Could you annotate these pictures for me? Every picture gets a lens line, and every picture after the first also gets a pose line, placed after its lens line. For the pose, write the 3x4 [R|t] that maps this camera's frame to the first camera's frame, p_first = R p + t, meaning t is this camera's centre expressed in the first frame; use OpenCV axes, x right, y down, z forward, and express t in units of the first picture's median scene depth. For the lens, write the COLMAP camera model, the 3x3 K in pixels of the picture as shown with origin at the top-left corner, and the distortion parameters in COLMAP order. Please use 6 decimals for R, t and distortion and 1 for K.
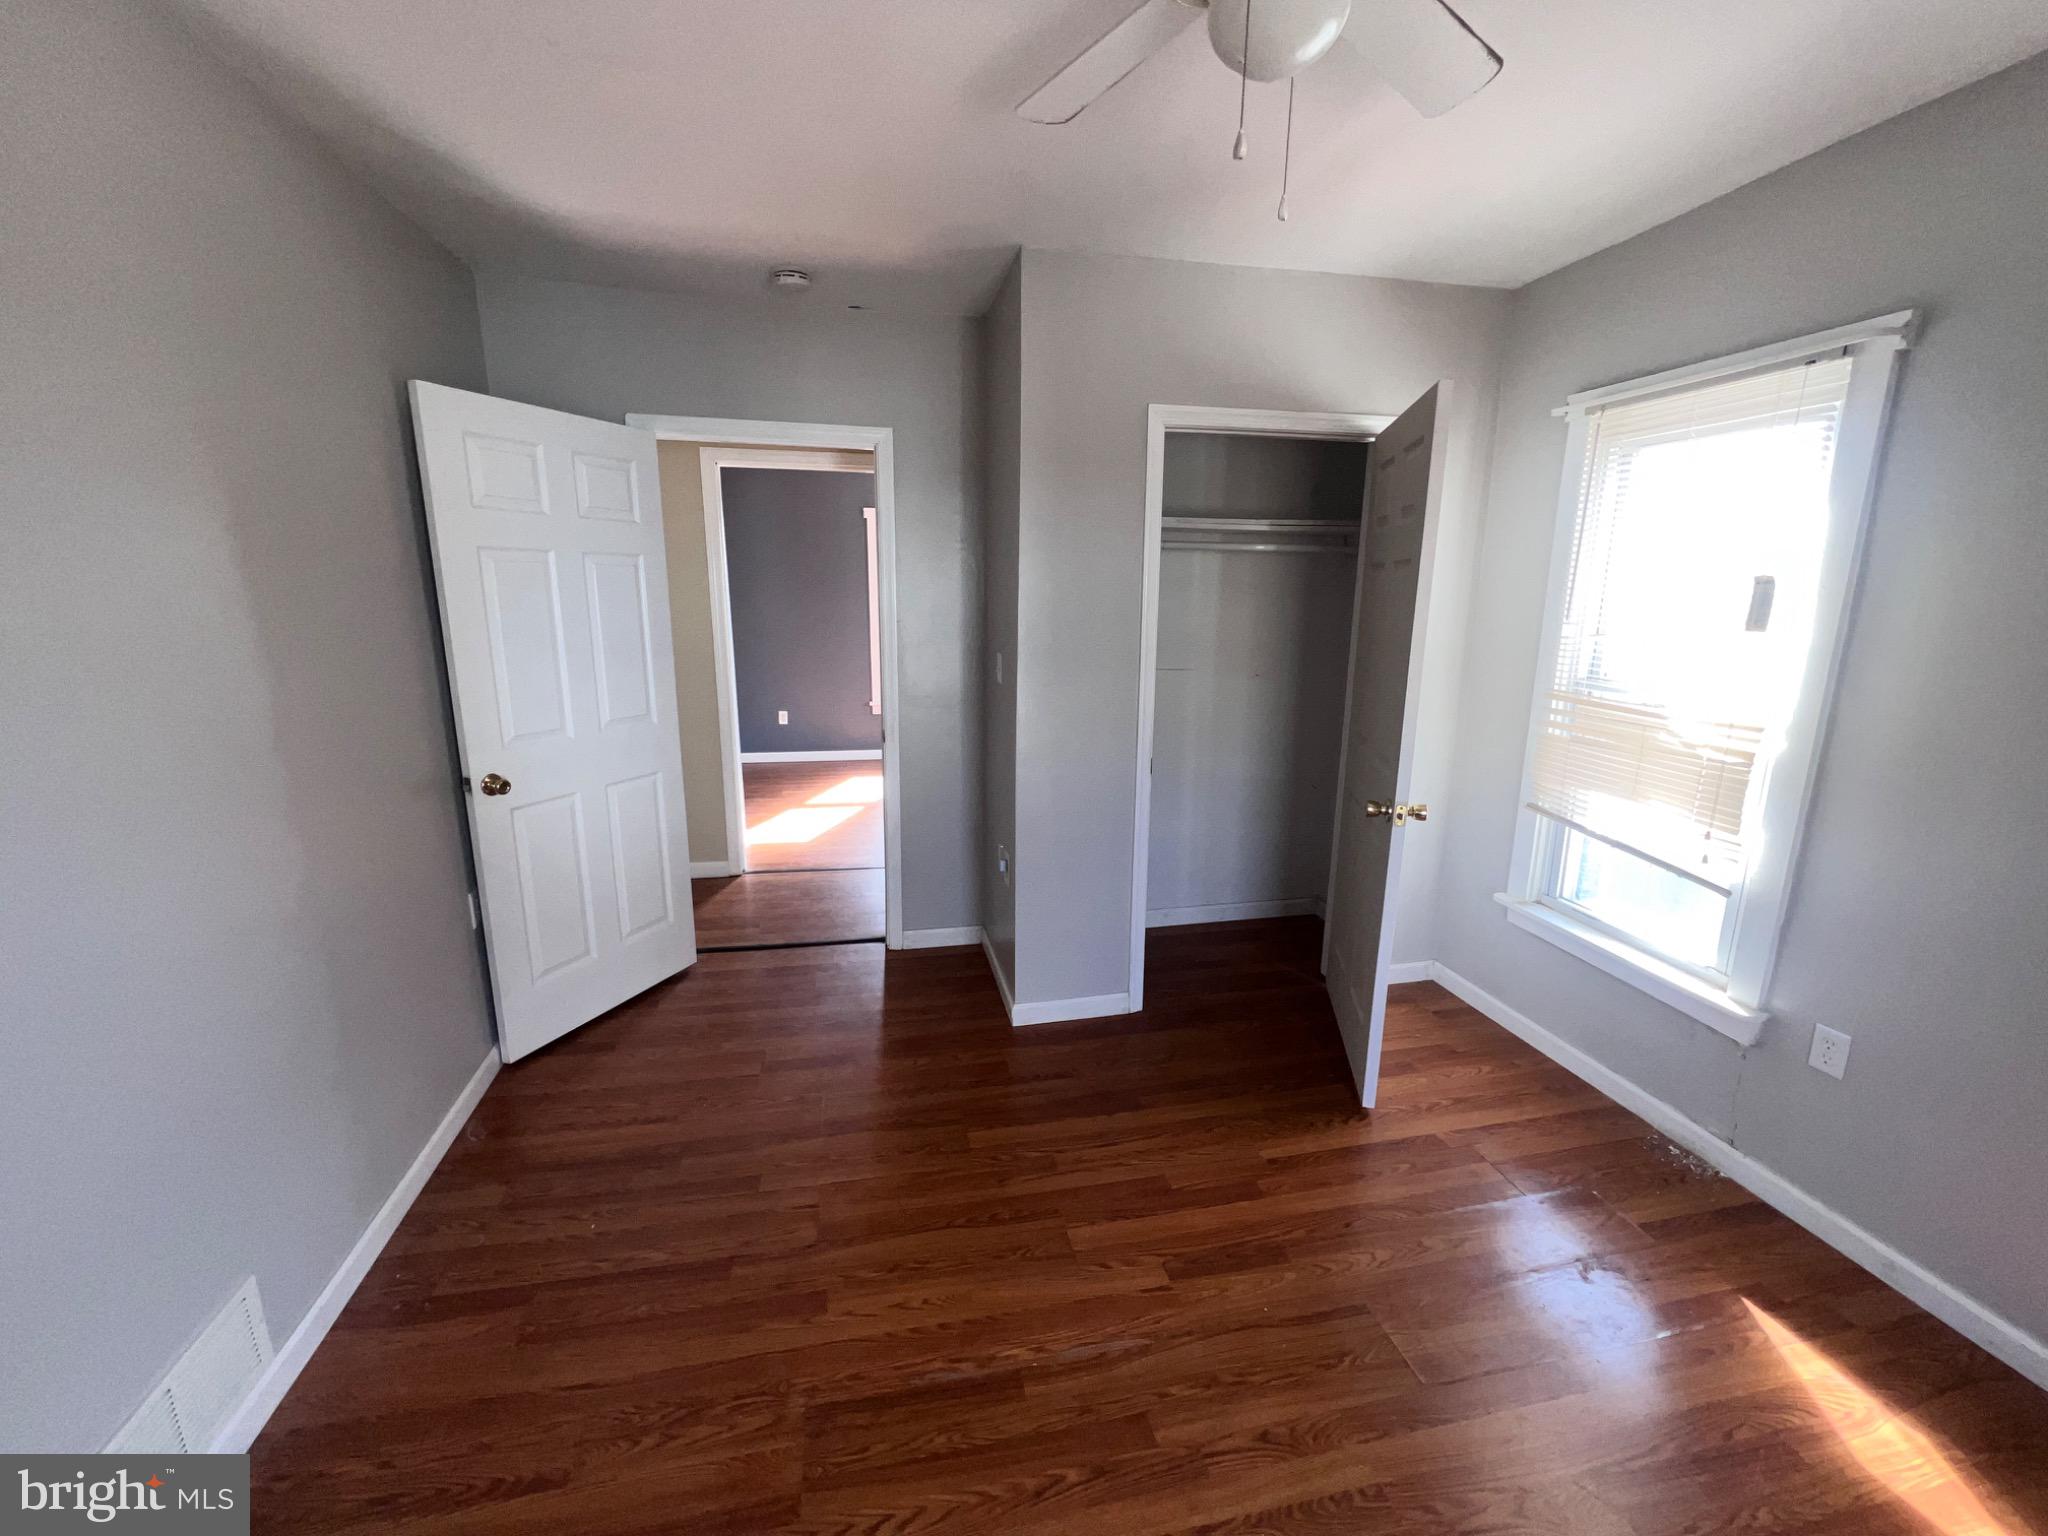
lens RADIAL K [[818.0, 0, 1021.6], [0, 818.0, 771.2], [0, 0, 1]] dist [0.000167, -0.000099]
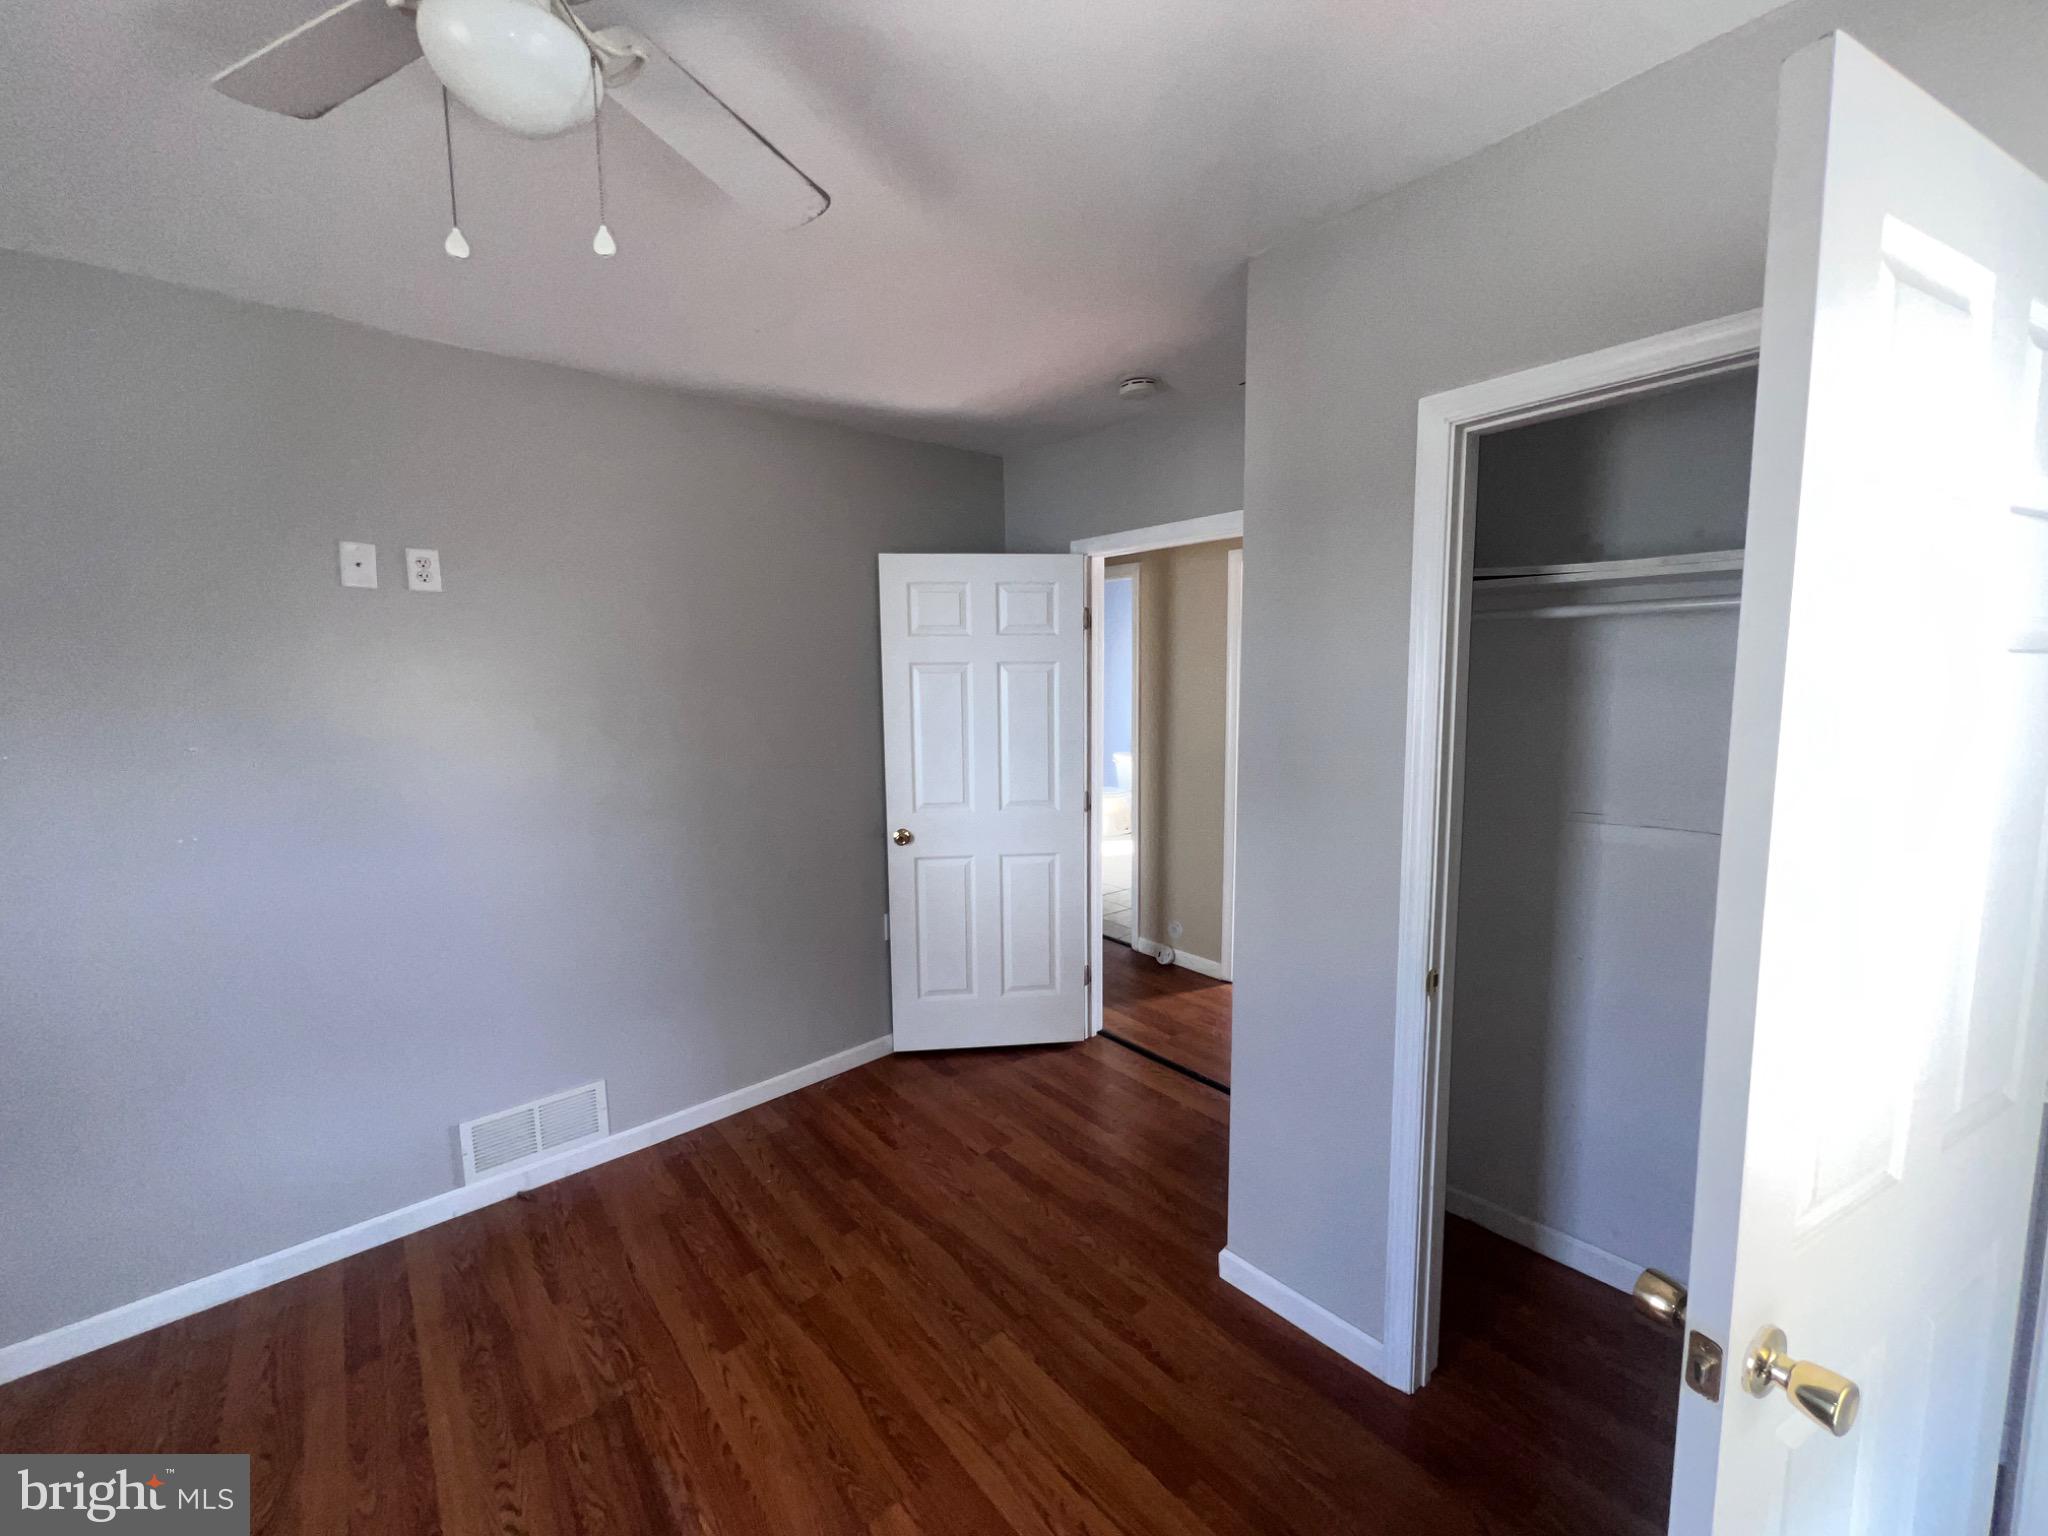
lens RADIAL K [[818.0, 0, 1021.6], [0, 818.0, 771.2], [0, 0, 1]] dist [0.000167, -0.000099]
pose [[0.477495, 0.082763, -0.874728, 0.612001], [-0.175178, 0.984534, -0.002473, -0.122092], [0.860994, 0.154414, 0.484608, 0.508739]]
